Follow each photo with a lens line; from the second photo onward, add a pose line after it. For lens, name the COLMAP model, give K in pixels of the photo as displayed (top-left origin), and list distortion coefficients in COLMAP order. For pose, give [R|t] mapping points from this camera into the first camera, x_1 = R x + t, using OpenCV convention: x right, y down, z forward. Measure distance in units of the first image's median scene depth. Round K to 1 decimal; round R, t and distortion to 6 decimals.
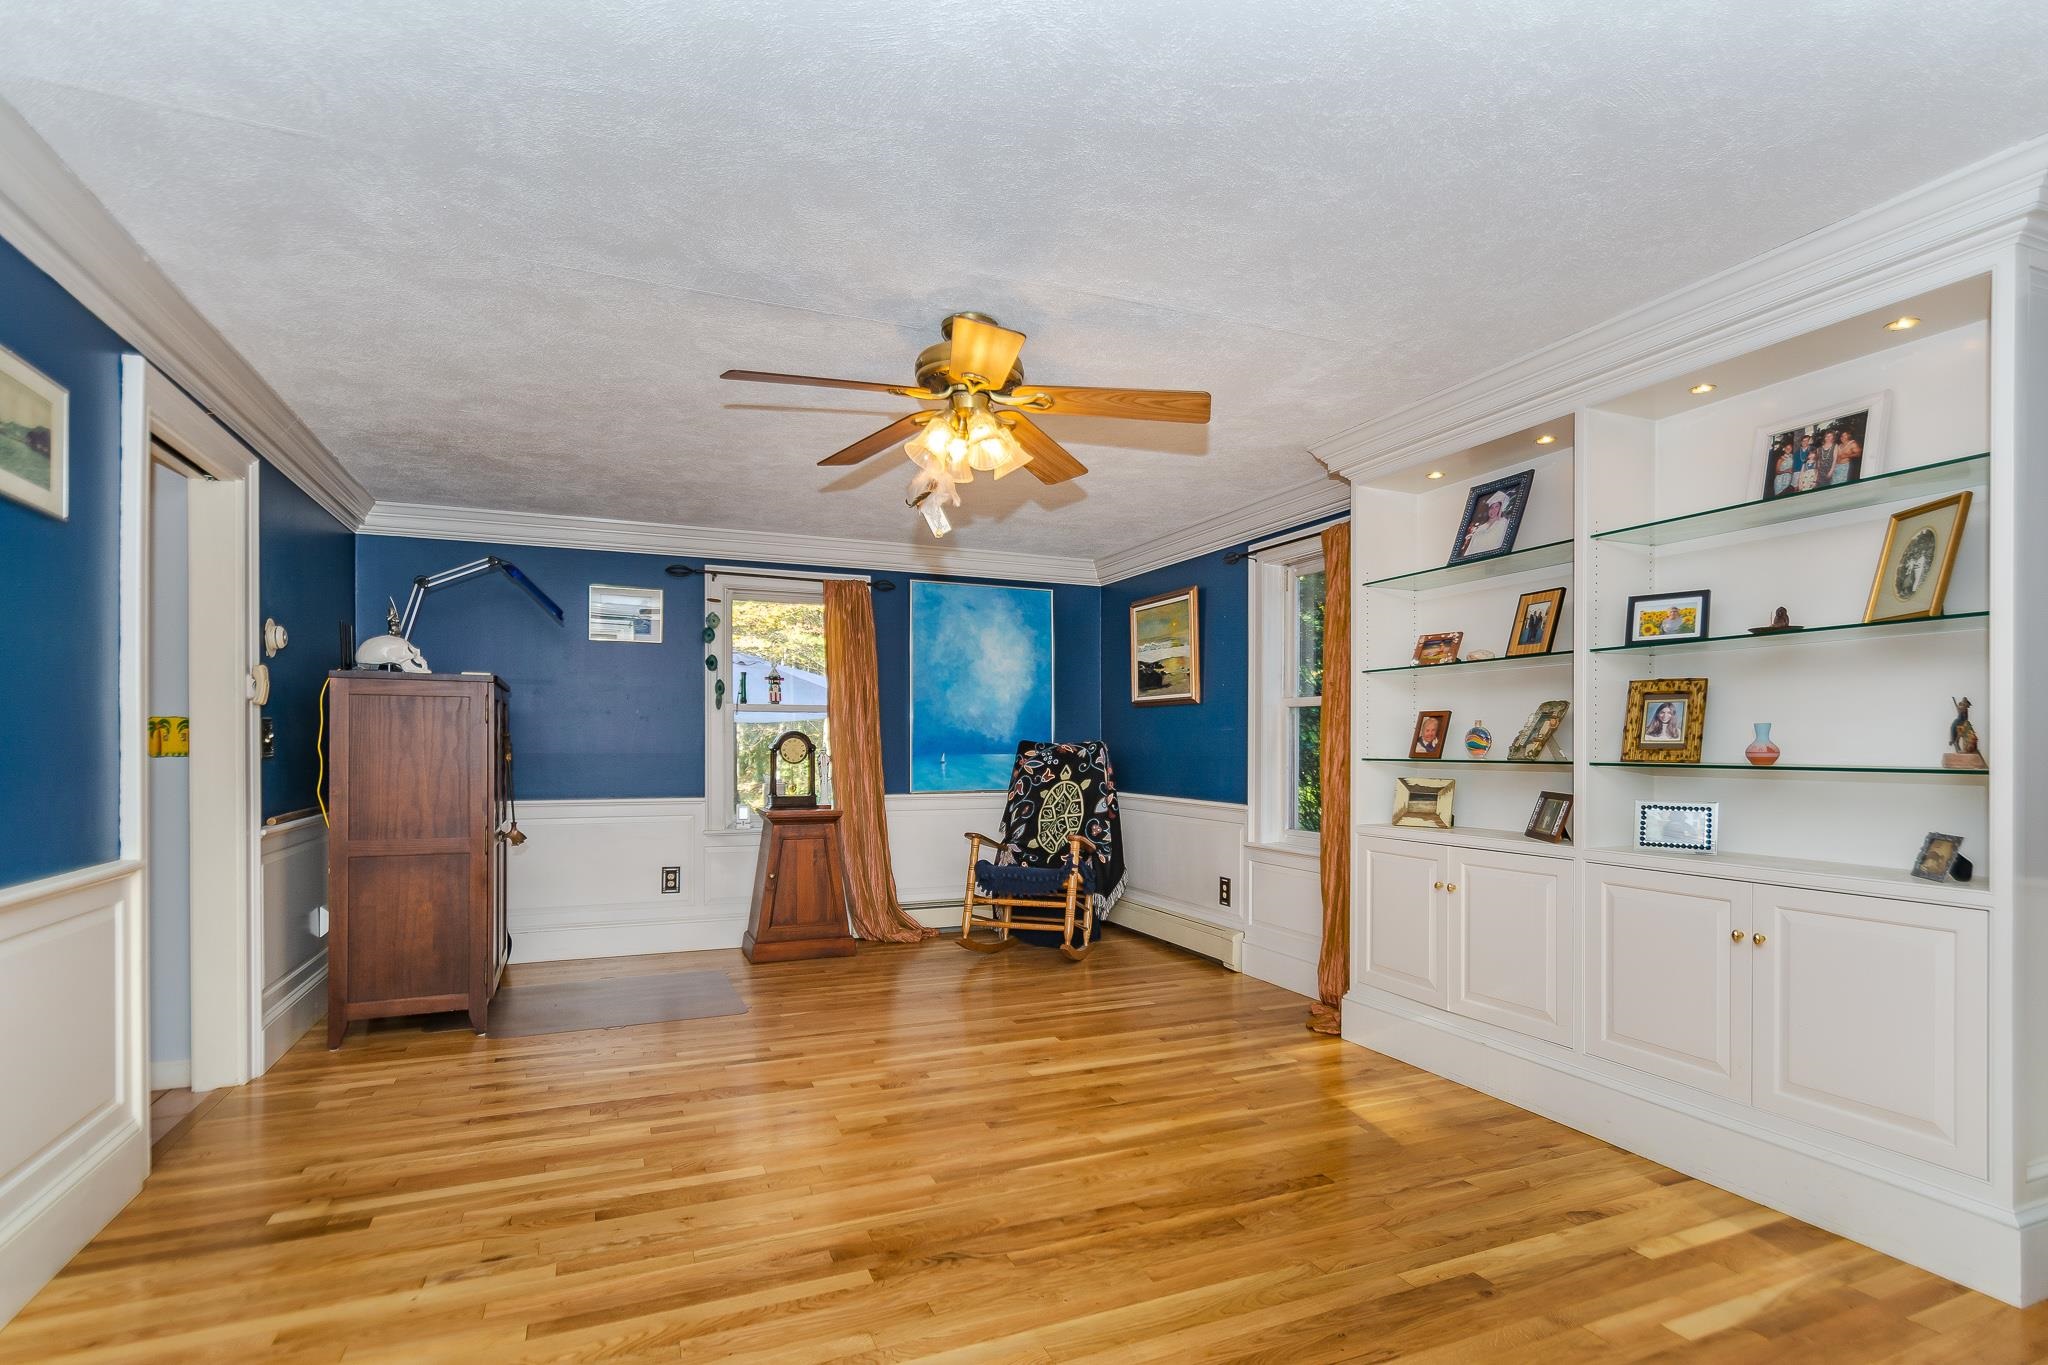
lens RADIAL K [[988.4, 0, 1023.8], [0, 988.4, 746.9], [0, 0, 1]] dist [-0.003239, -0.000519]
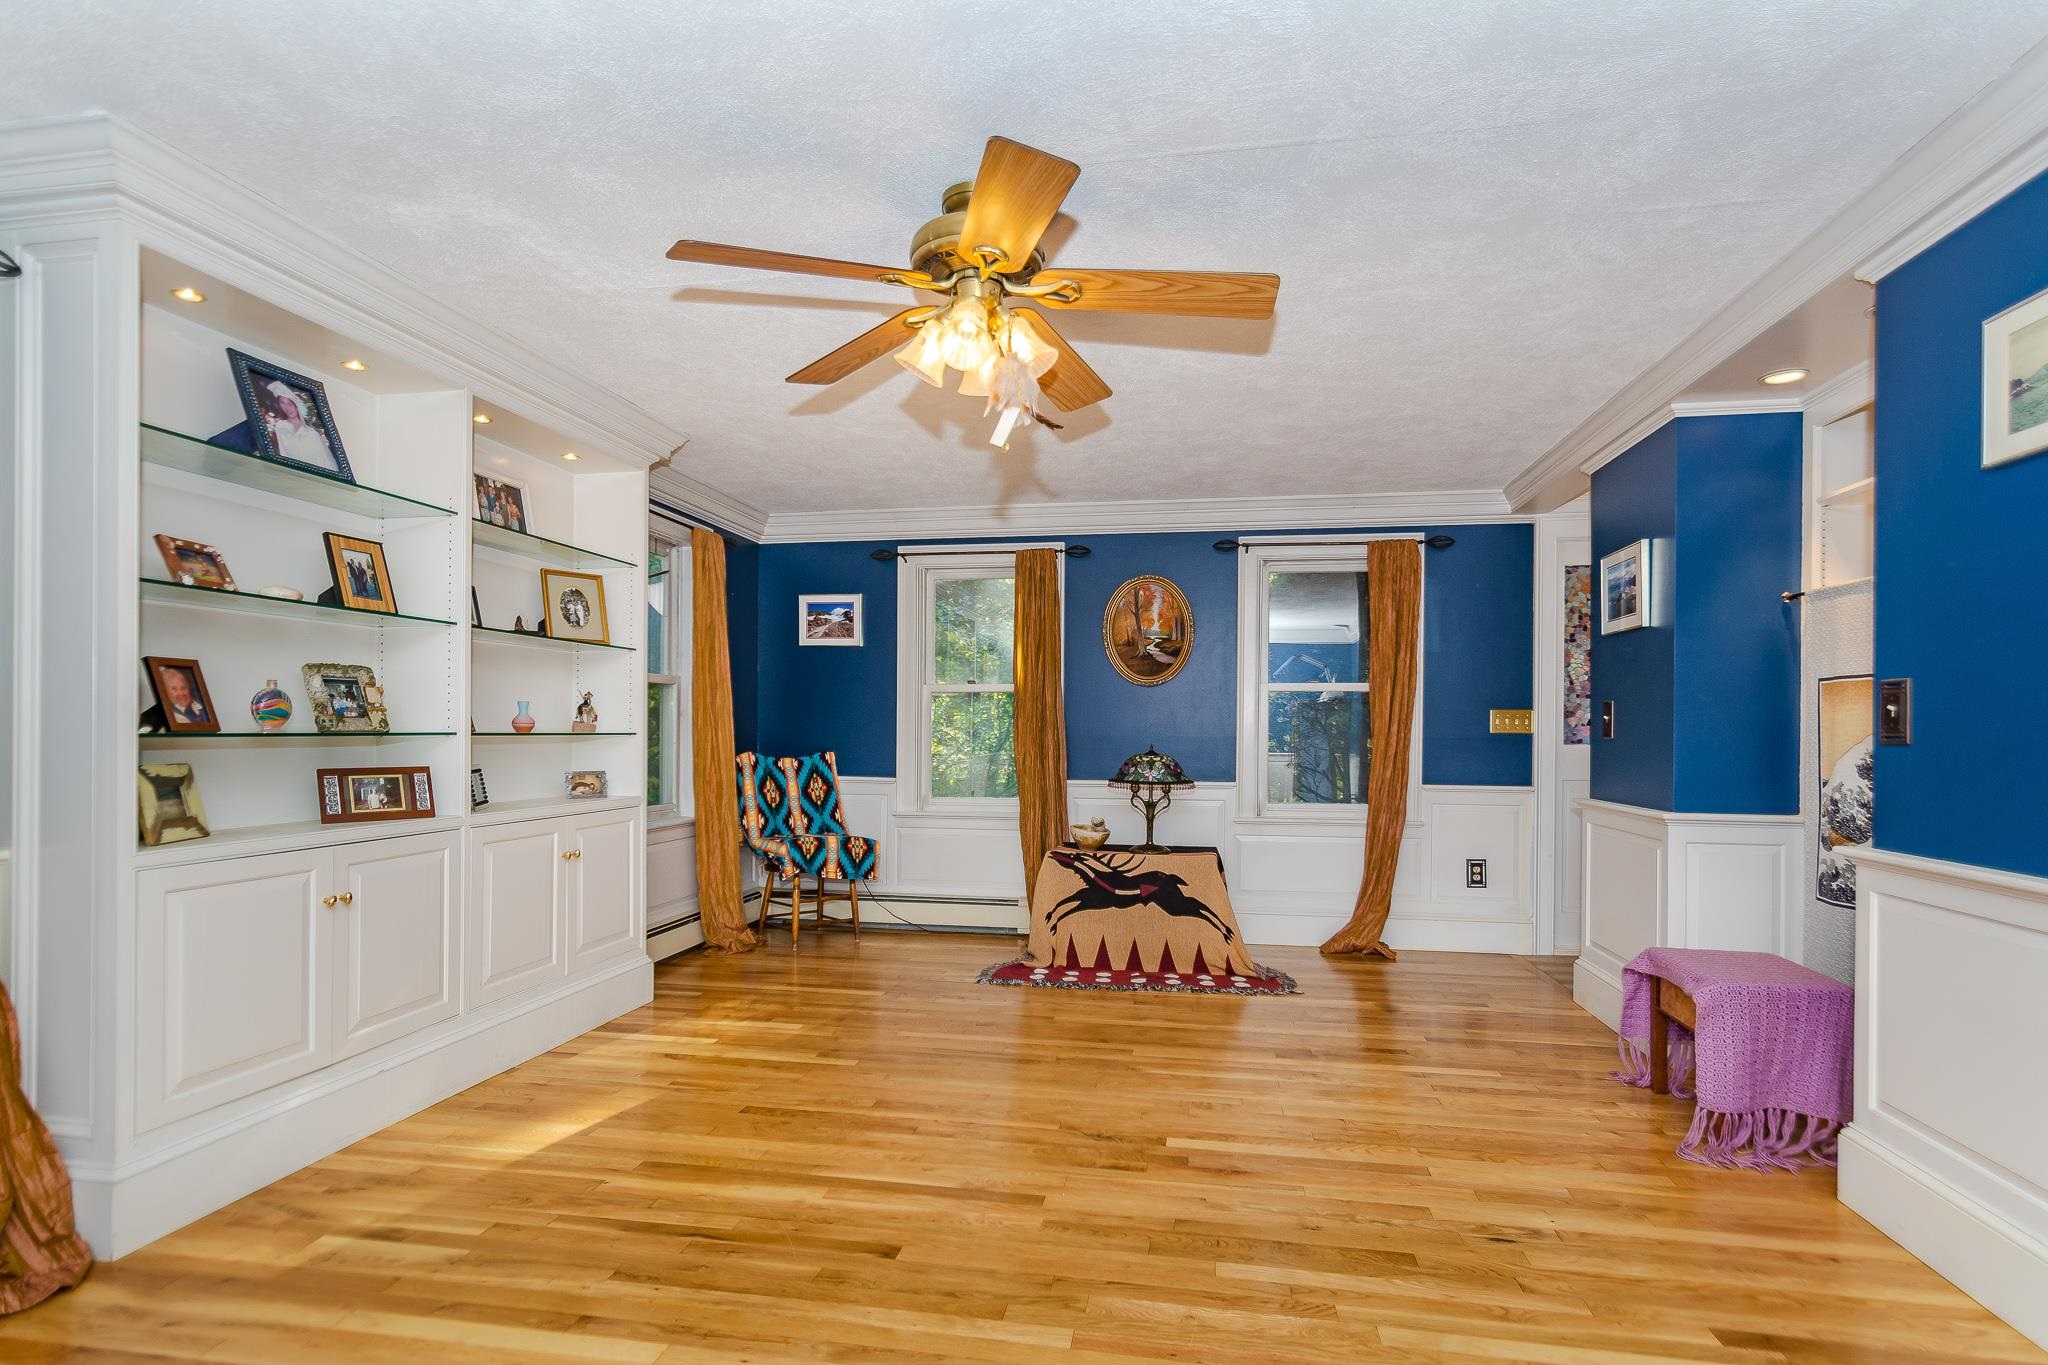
lens RADIAL K [[988.4, 0, 1050.8], [0, 988.4, 728.6], [0, 0, 1]] dist [-0.003239, -0.000519]
pose [[-0.842246, -0.005156, 0.539069, -0.558013], [-0.004992, 0.999986, 0.001766, 0.006979], [-0.539071, -0.001203, -0.842260, 1.690934]]
